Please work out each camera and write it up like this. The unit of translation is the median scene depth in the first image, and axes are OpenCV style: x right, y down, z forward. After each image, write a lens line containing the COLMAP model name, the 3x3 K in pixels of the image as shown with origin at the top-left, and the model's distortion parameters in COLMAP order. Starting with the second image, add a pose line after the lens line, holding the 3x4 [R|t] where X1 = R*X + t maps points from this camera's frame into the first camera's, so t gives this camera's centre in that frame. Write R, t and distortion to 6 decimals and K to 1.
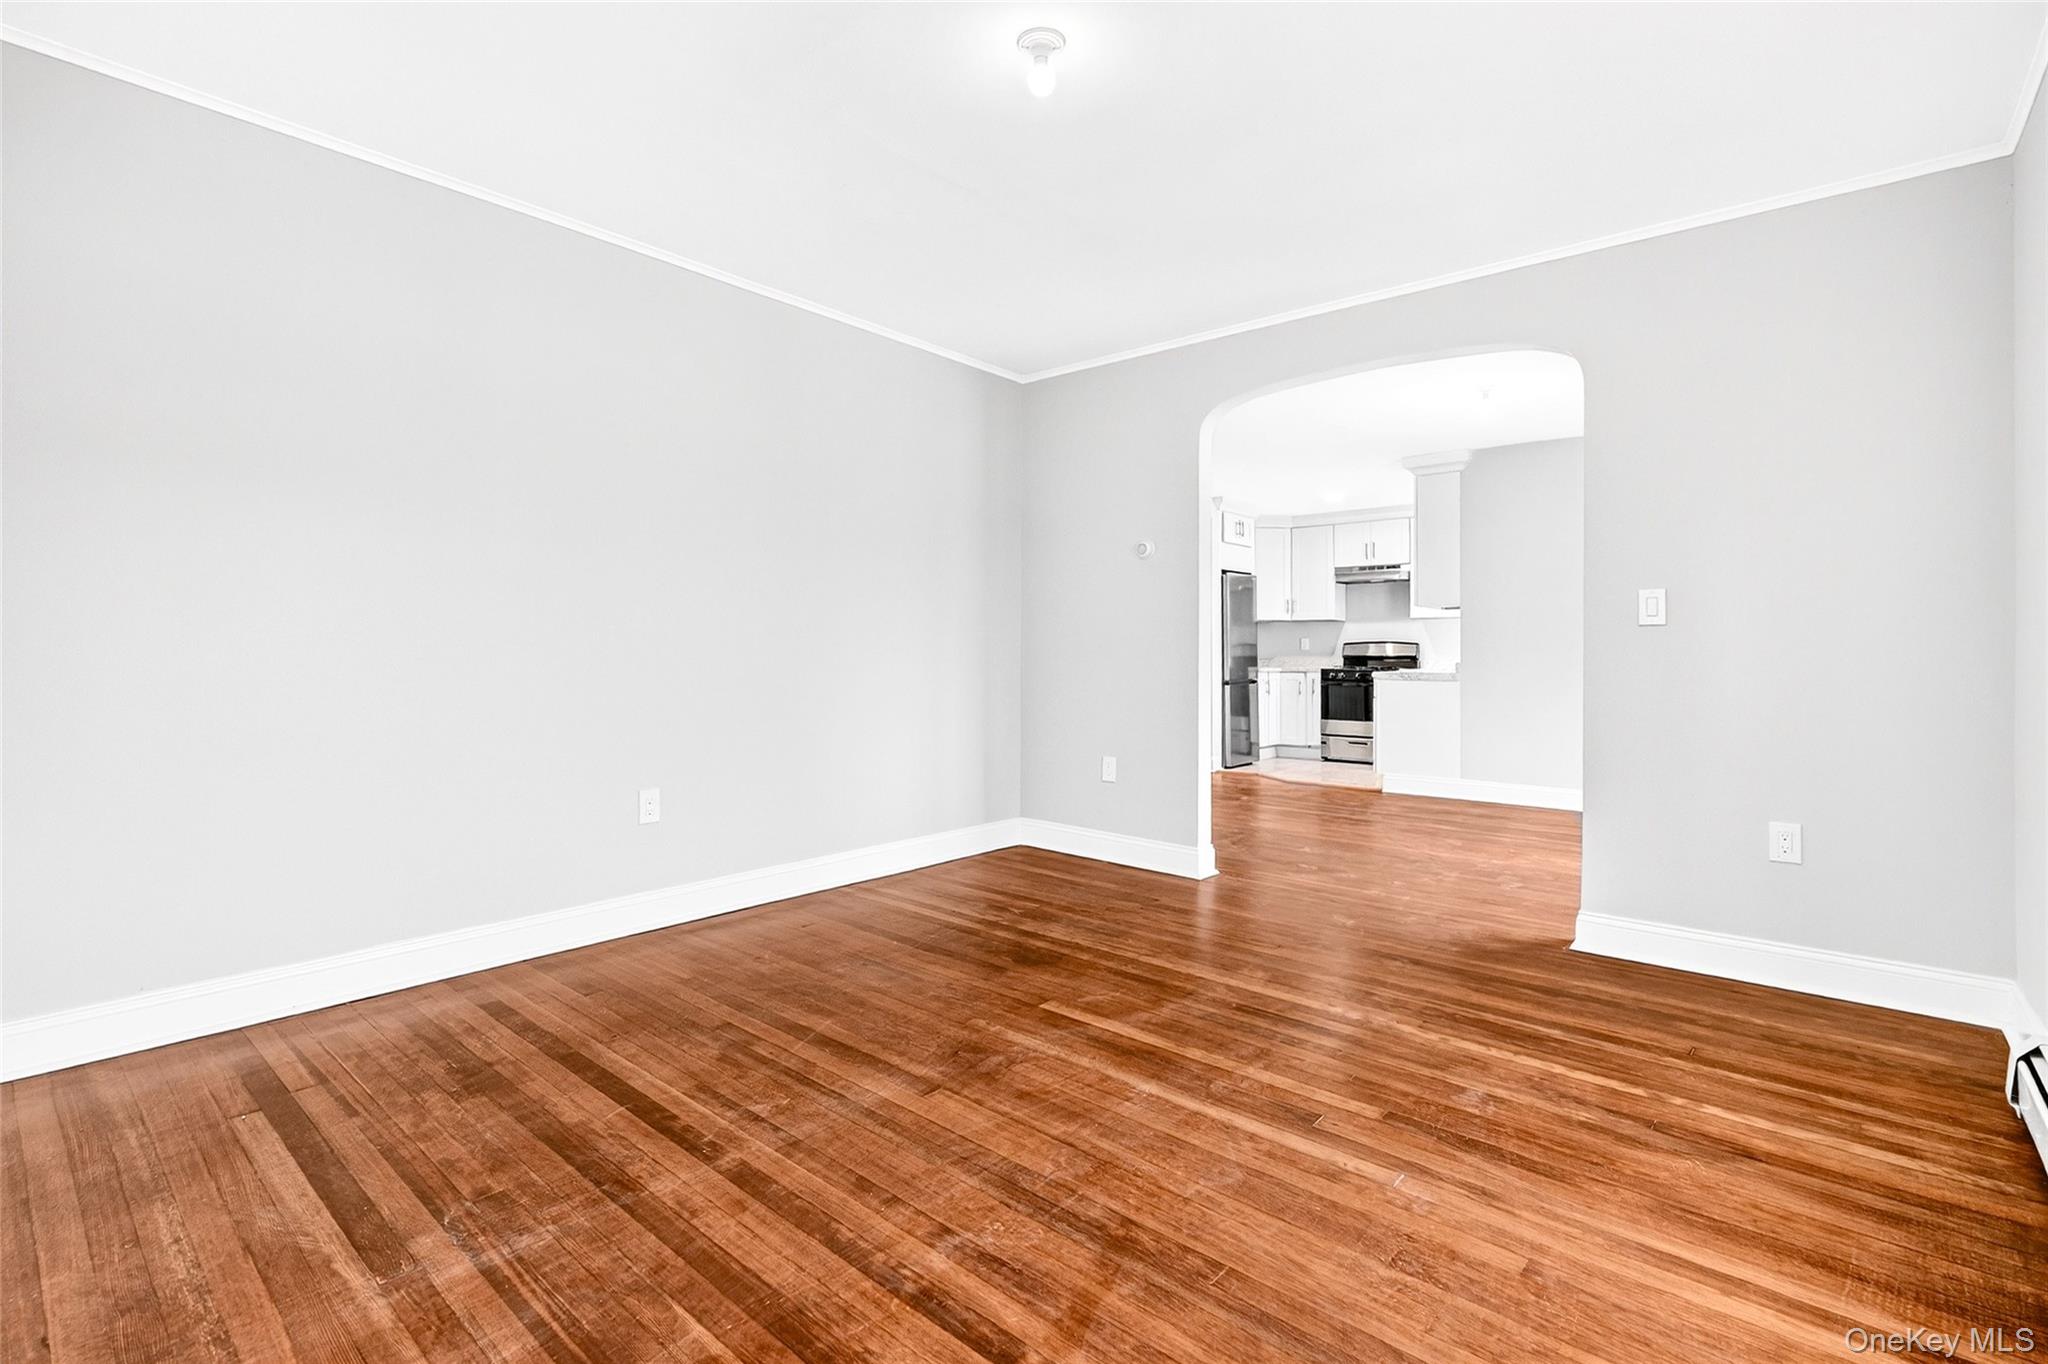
lens RADIAL K [[949.8, 0, 1018.7], [0, 949.8, 649.7], [0, 0, 1]] dist [-0.002643, -0.000366]
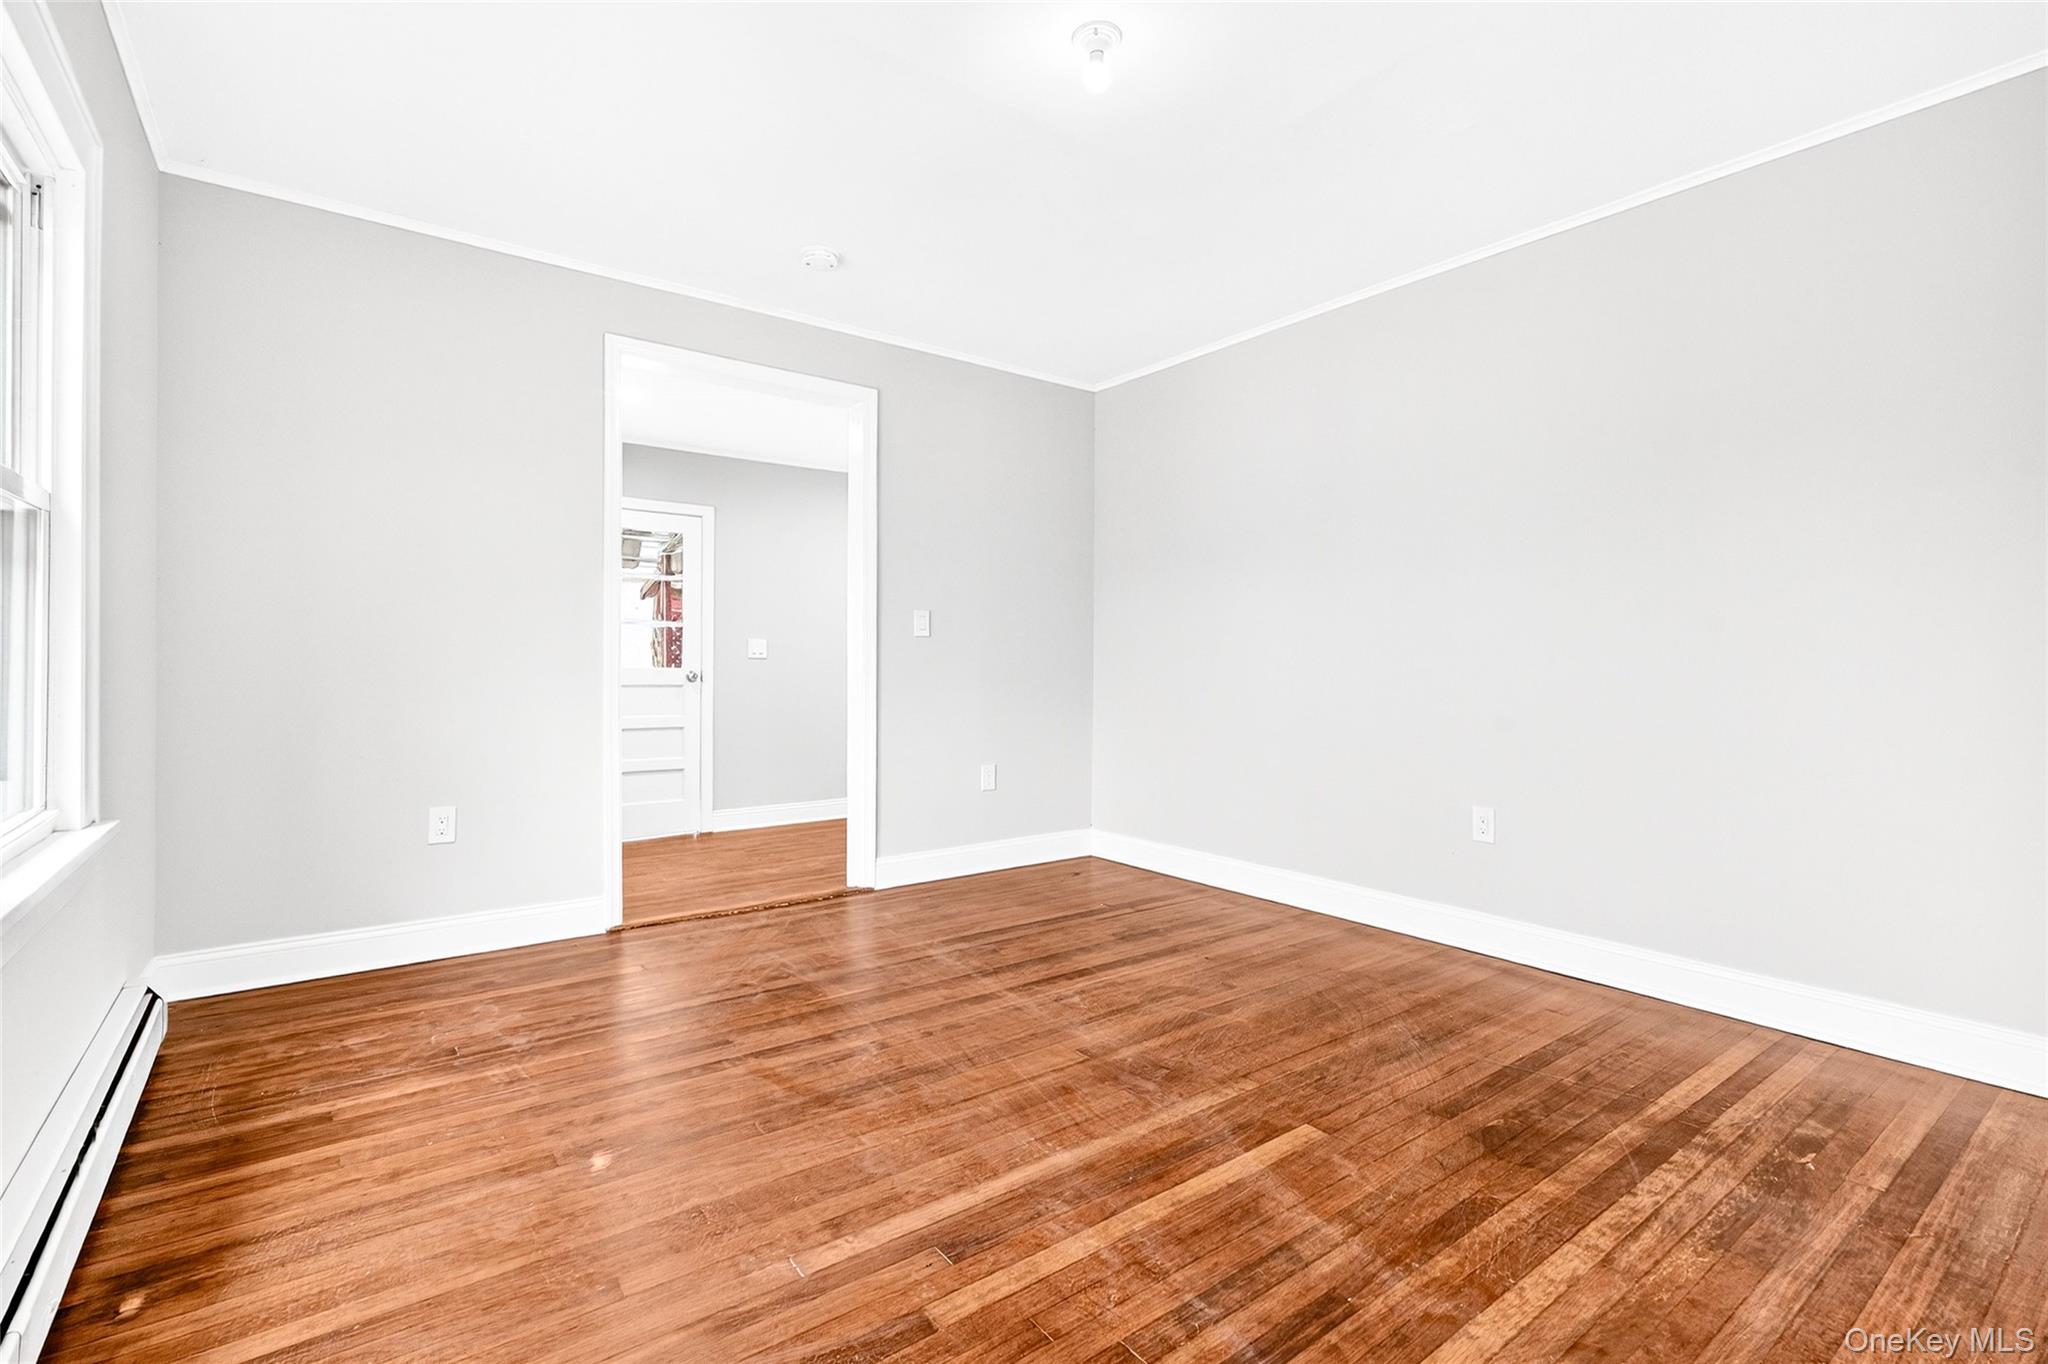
lens RADIAL K [[921.7, 0, 1019.8], [0, 921.7, 667.5], [0, 0, 1]] dist [-0.002506, -0.000464]
pose [[-0.211028, -0.001690, -0.977479, 0.938905], [-0.006288, 0.999980, -0.000371, 0.009757], [0.977460, 0.006068, -0.211035, 1.093785]]
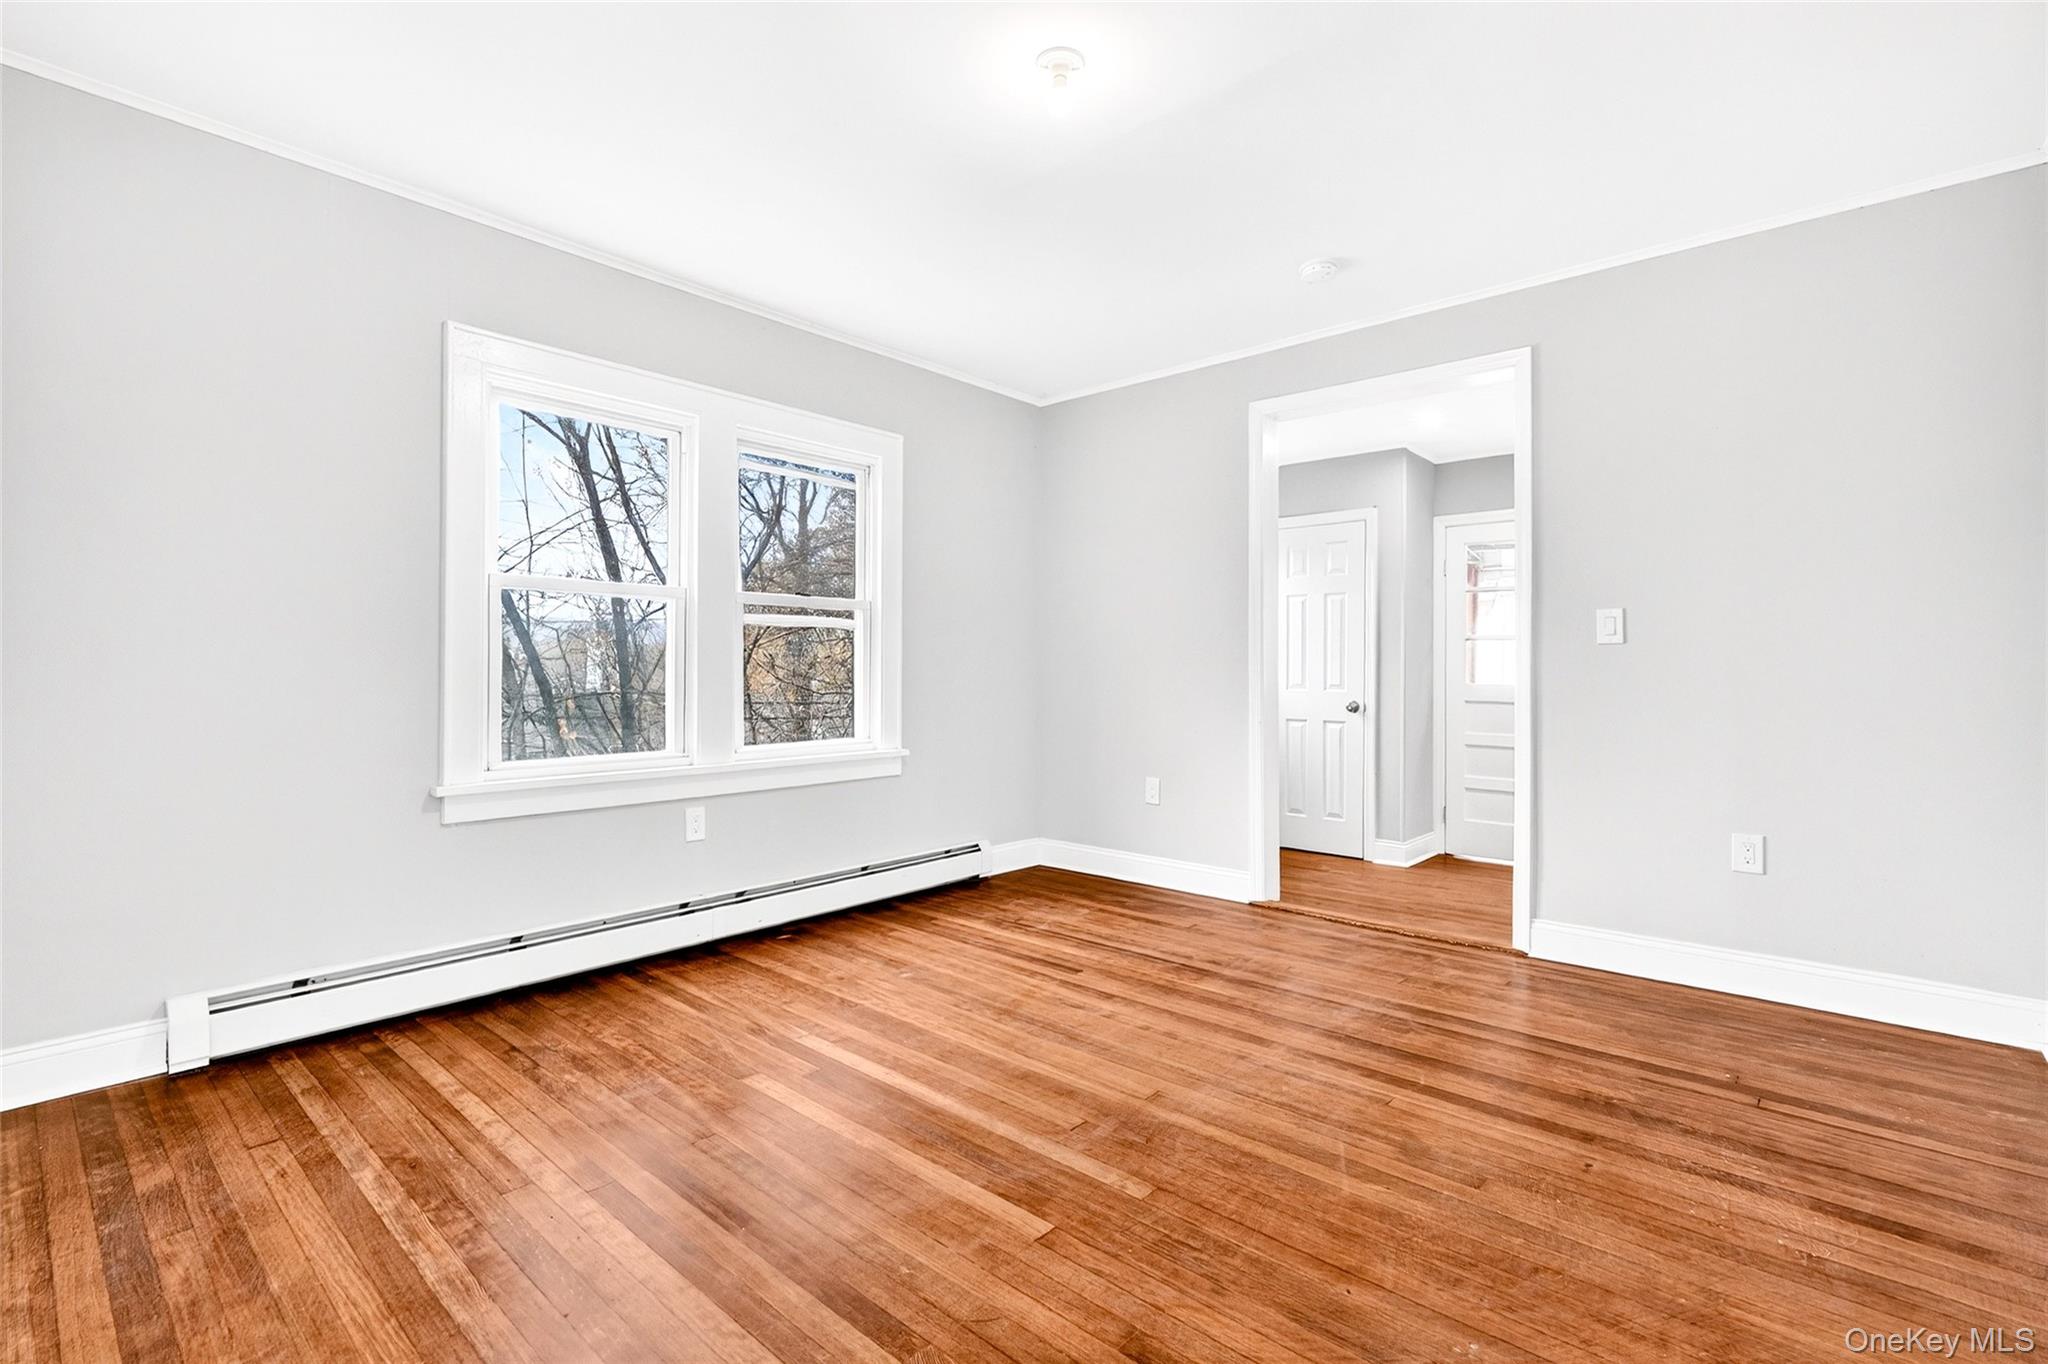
lens RADIAL K [[921.7, 0, 1019.8], [0, 921.7, 667.5], [0, 0, 1]] dist [-0.002506, -0.000464]
pose [[-0.999895, -0.011005, 0.009470, 0.049963], [-0.011066, 0.999918, -0.006433, 0.003002], [-0.009398, -0.006537, -0.999934, 1.912666]]
